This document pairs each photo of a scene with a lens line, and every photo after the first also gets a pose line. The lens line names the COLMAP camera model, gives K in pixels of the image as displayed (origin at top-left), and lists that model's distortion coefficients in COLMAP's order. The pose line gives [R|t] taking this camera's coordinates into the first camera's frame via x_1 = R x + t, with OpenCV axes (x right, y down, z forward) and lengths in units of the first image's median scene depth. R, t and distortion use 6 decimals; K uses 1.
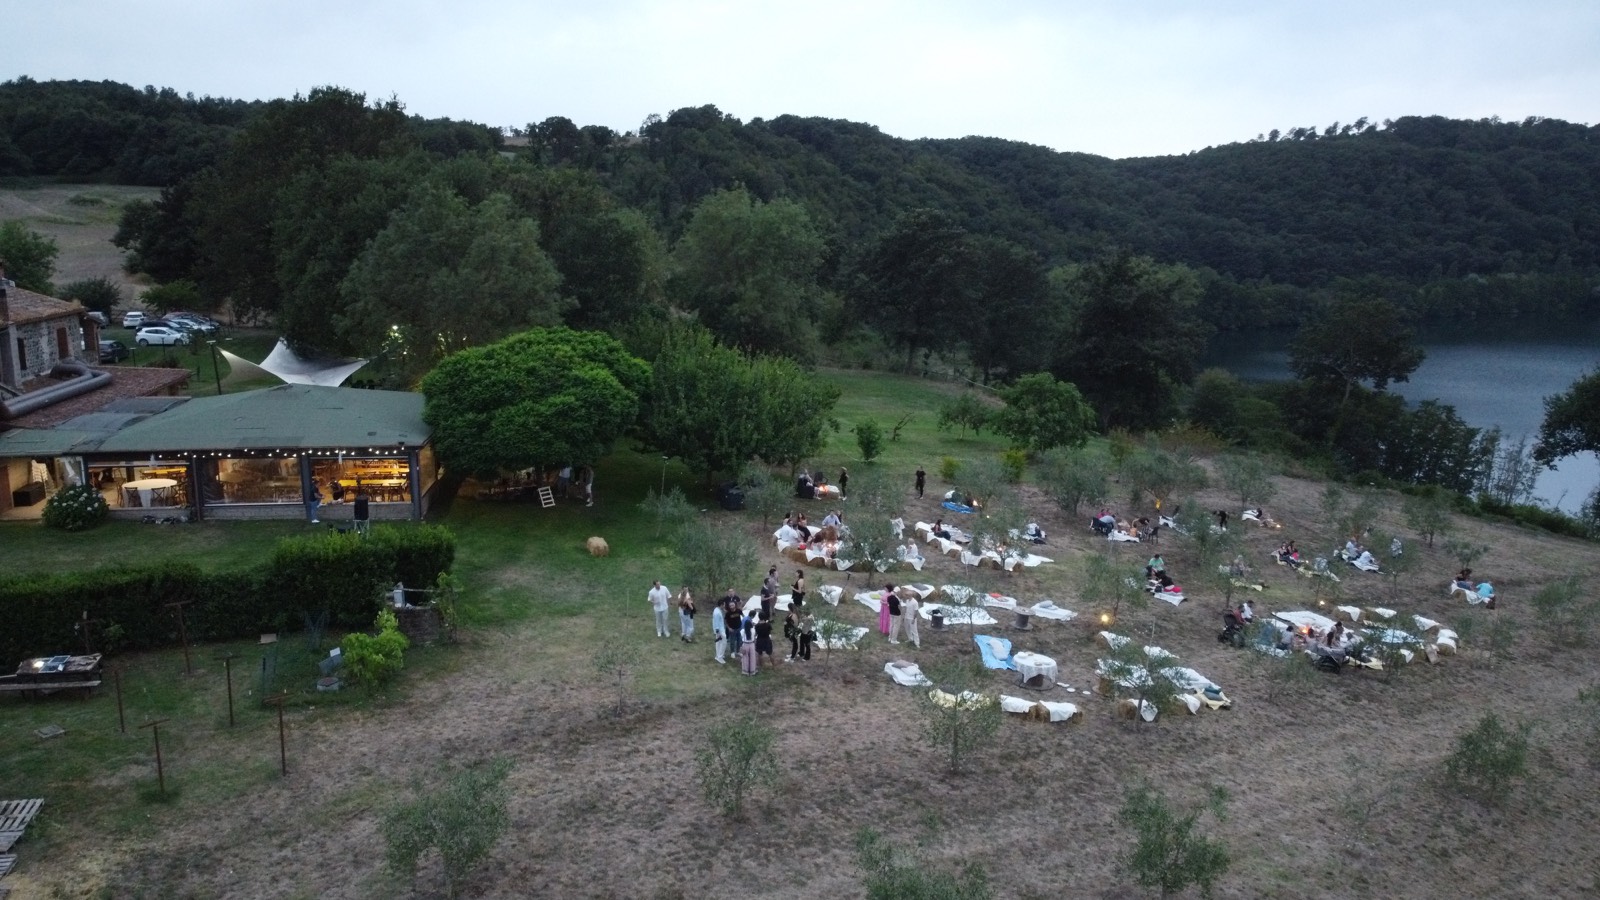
lens RADIAL K [[1217.1, 0, 803.4], [0, 1217.1, 452.3], [0, 0, 1]] dist [0.003416, -0.000412]
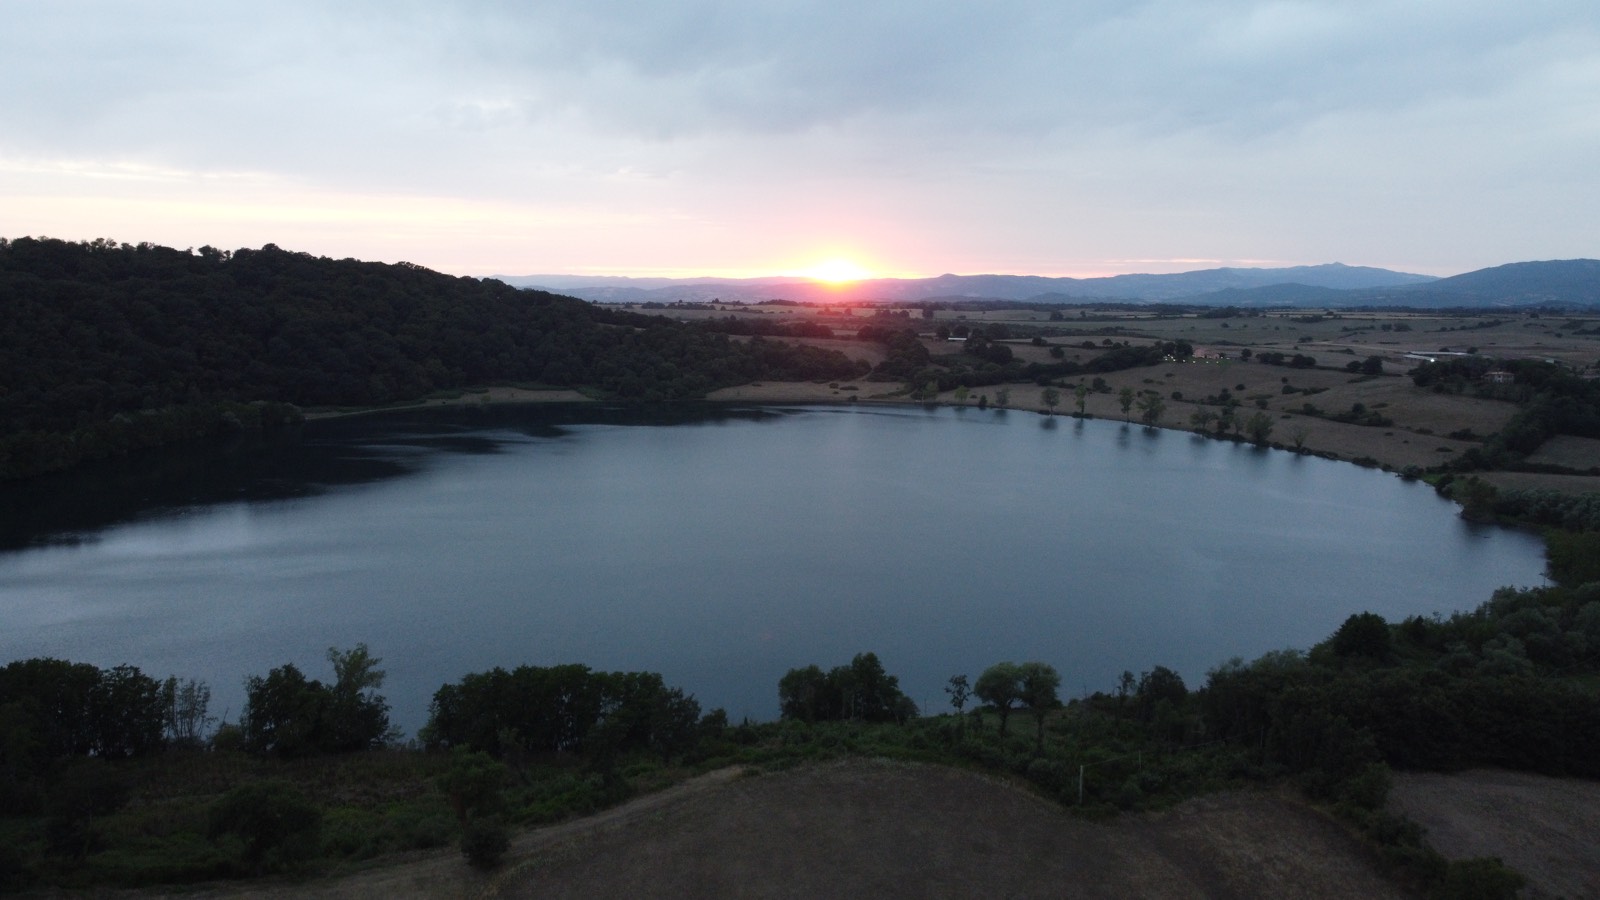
lens RADIAL K [[1217.1, 0, 803.9], [0, 1217.1, 459.0], [0, 0, 1]] dist [0.003416, -0.000412]
pose [[0.527431, -0.121762, 0.840827, -0.049480], [0.146754, 0.987857, 0.050999, -0.064060], [-0.836827, 0.096497, 0.538896, -0.098750]]
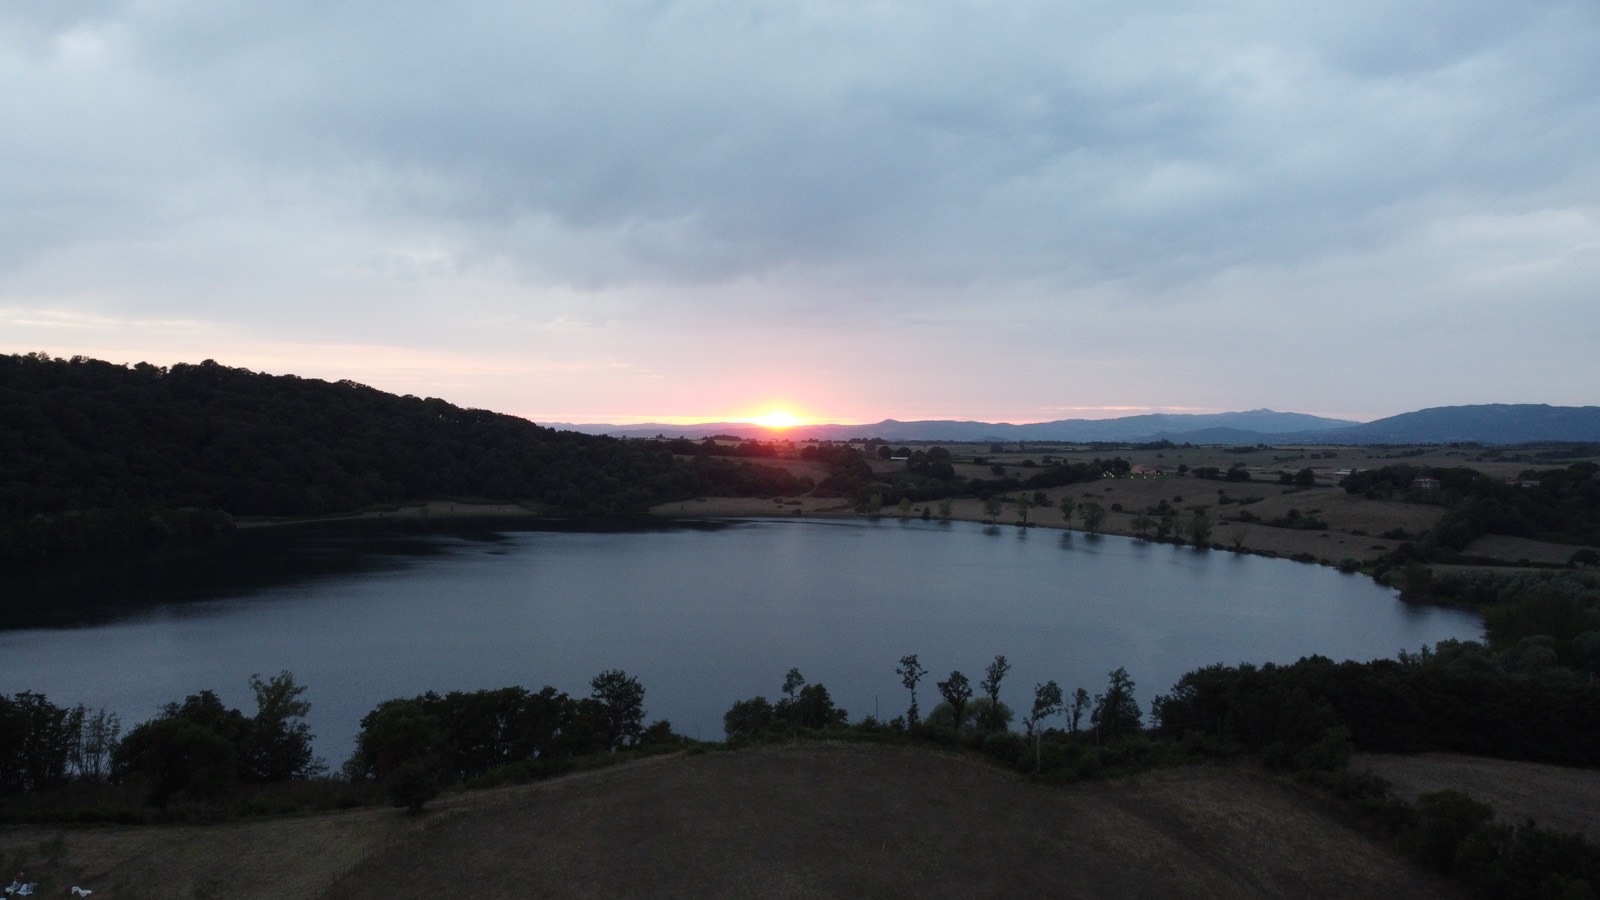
lens RADIAL K [[1217.1, 0, 804.3], [0, 1217.1, 456.2], [0, 0, 1]] dist [0.003416, -0.000412]
pose [[0.486939, -0.019223, 0.873225, -0.050173], [0.153313, 0.986117, -0.063785, -0.022820], [-0.859875, 0.164936, 0.483126, -0.091014]]
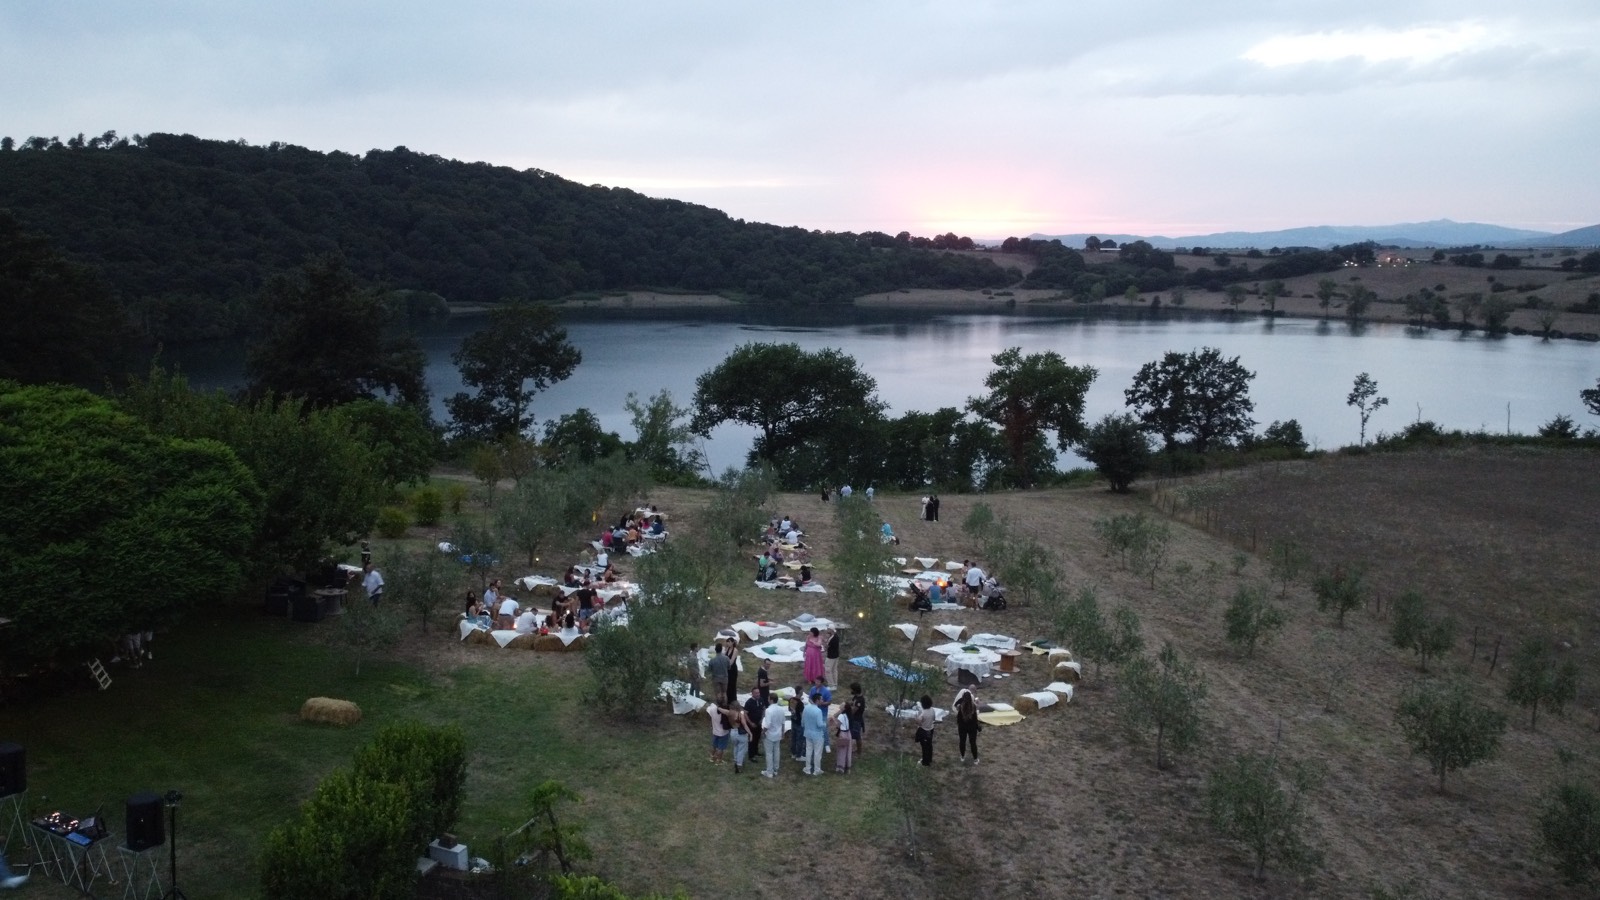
lens RADIAL K [[1217.1, 0, 796.5], [0, 1217.1, 457.4], [0, 0, 1]] dist [0.003416, -0.000412]
pose [[0.584884, -0.141348, 0.798706, -0.033745], [0.150465, 0.986516, 0.064401, -0.003751], [-0.797039, 0.082510, 0.598265, 0.027228]]
